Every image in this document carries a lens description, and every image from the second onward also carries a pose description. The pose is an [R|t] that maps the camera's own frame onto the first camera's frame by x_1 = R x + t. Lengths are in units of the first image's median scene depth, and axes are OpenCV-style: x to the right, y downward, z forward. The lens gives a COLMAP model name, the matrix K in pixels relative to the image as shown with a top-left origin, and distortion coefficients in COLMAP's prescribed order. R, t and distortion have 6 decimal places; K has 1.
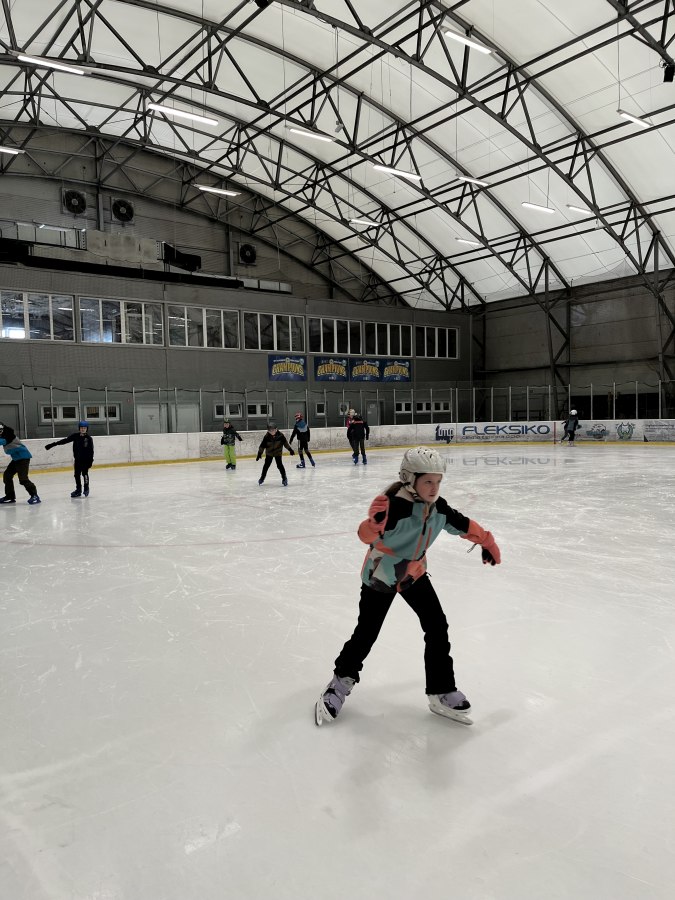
lens RADIAL K [[671.4, 0, 335.8], [0, 671.4, 458.2], [0, 0, 1]] dist [0.041126, -0.003182]
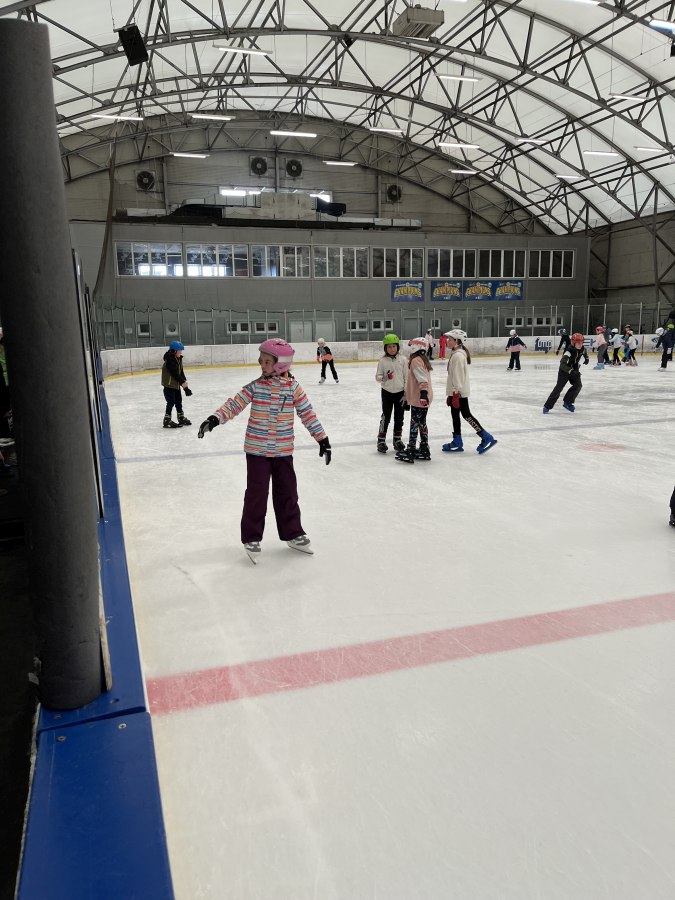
lens RADIAL K [[674.6, 0, 336.0], [0, 674.6, 455.1], [0, 0, 1]] dist [0.063505, -0.082870]
pose [[0.946729, 0.063430, -0.315721, 0.211606], [-0.023890, 0.991542, 0.127569, 0.011957], [0.321143, -0.113230, 0.940237, -0.266848]]
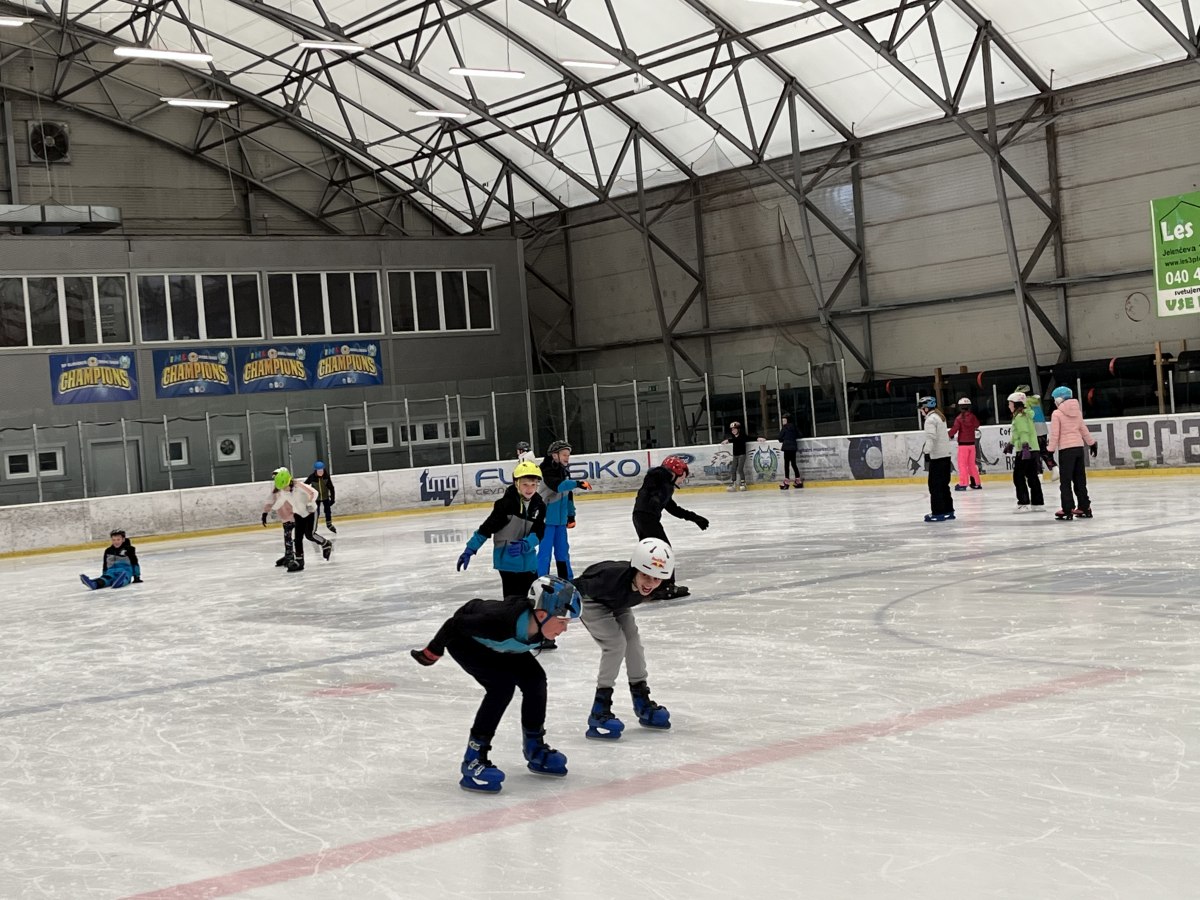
lens RADIAL K [[1824.9, 0, 600.8], [0, 1824.9, 452.5], [0, 0, 1]] dist [0.153955, -0.530637]
pose [[0.998371, -0.057049, -0.000354, 0.291854], [0.056955, 0.997043, -0.051594, 0.015454], [0.003297, 0.051490, 0.998668, -0.367024]]
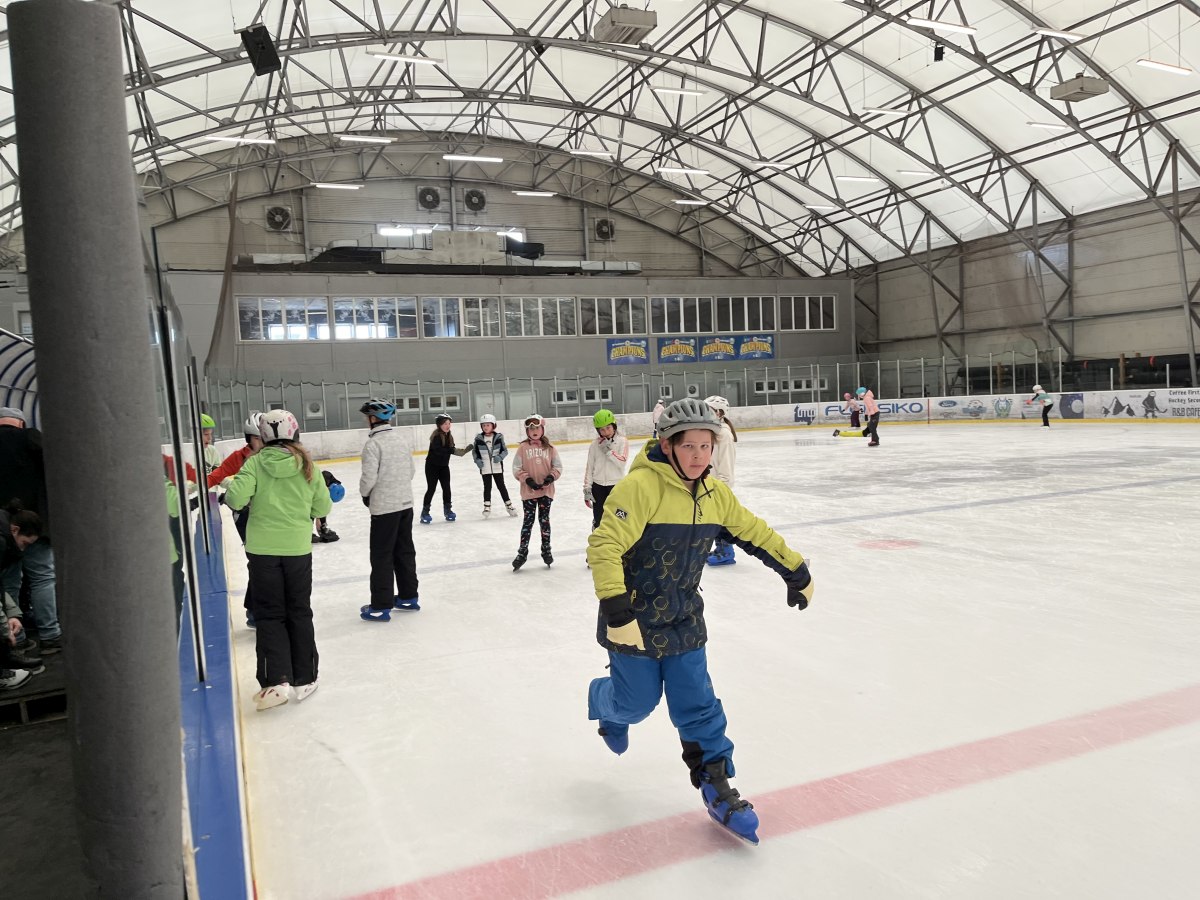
lens RADIAL K [[898.8, 0, 608.7], [0, 898.8, 463.2], [0, 0, 1]] dist [0.041570, -0.044304]
pose [[0.968976, -0.007340, -0.247045, 0.211266], [0.010794, 0.999862, 0.012629, 0.011731], [0.246918, -0.014904, 0.968922, -0.264458]]
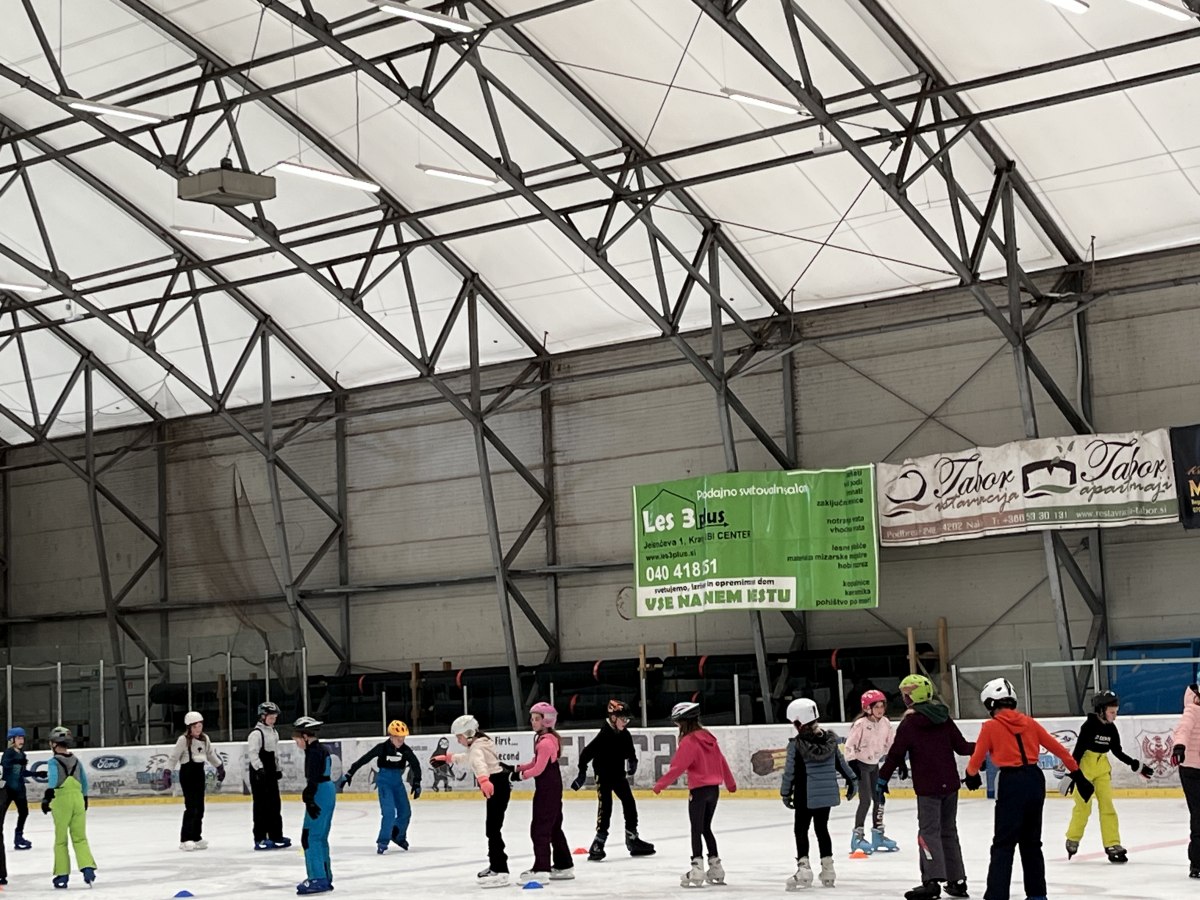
lens RADIAL K [[2336.9, 0, 640.8], [0, 2336.9, 418.0], [0, 0, 1]] dist [0.125132, -0.204882]
pose [[0.980206, 0.004564, 0.197928, 0.383890], [0.032598, 0.982368, -0.184092, 0.021724], [-0.195278, 0.186900, 0.962775, -0.484812]]
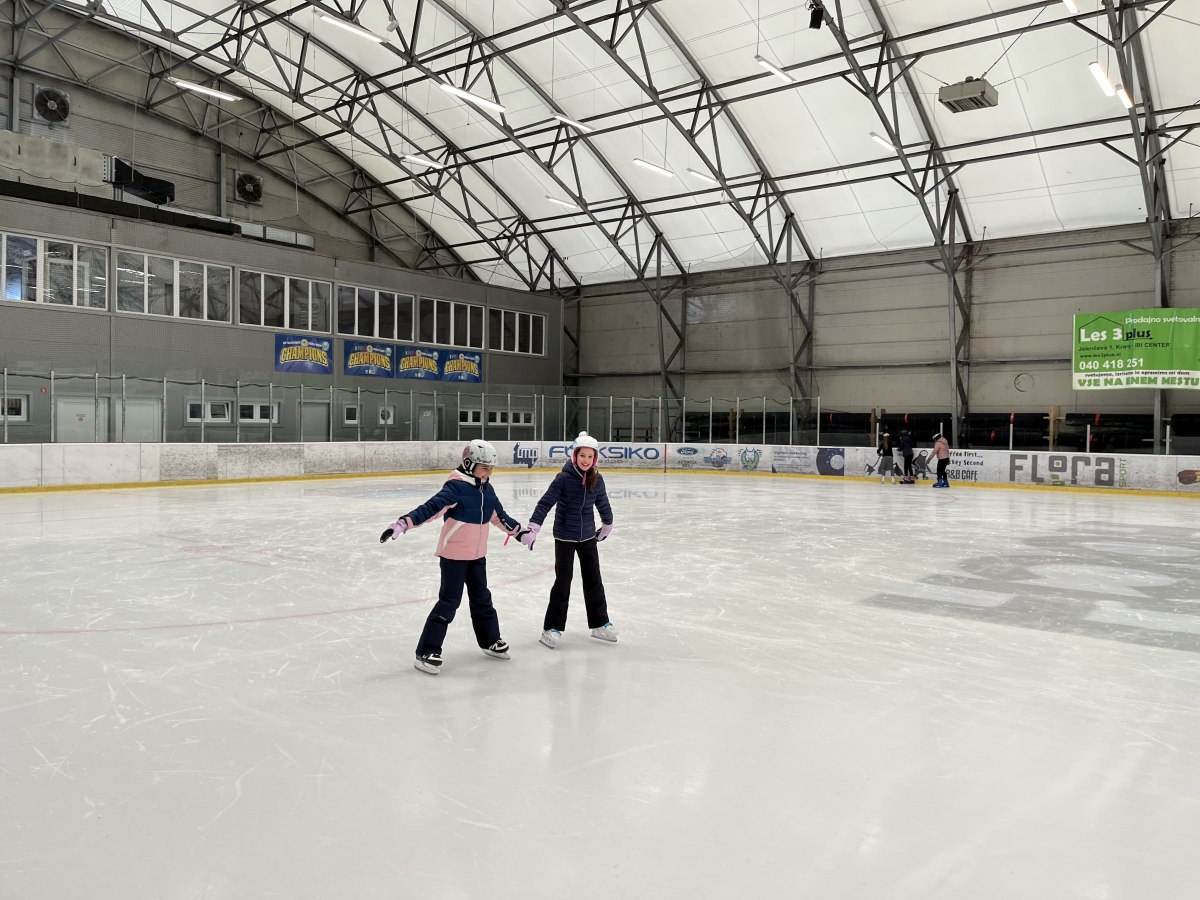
lens RADIAL K [[912.8, 0, 602.8], [0, 912.8, 443.3], [0, 0, 1]] dist [0.085835, -0.115332]
pose [[0.969402, 0.032847, 0.243271, -0.000538], [-0.021191, 0.998505, -0.050377, -0.000505], [-0.244562, 0.043681, 0.968649, 0.002864]]
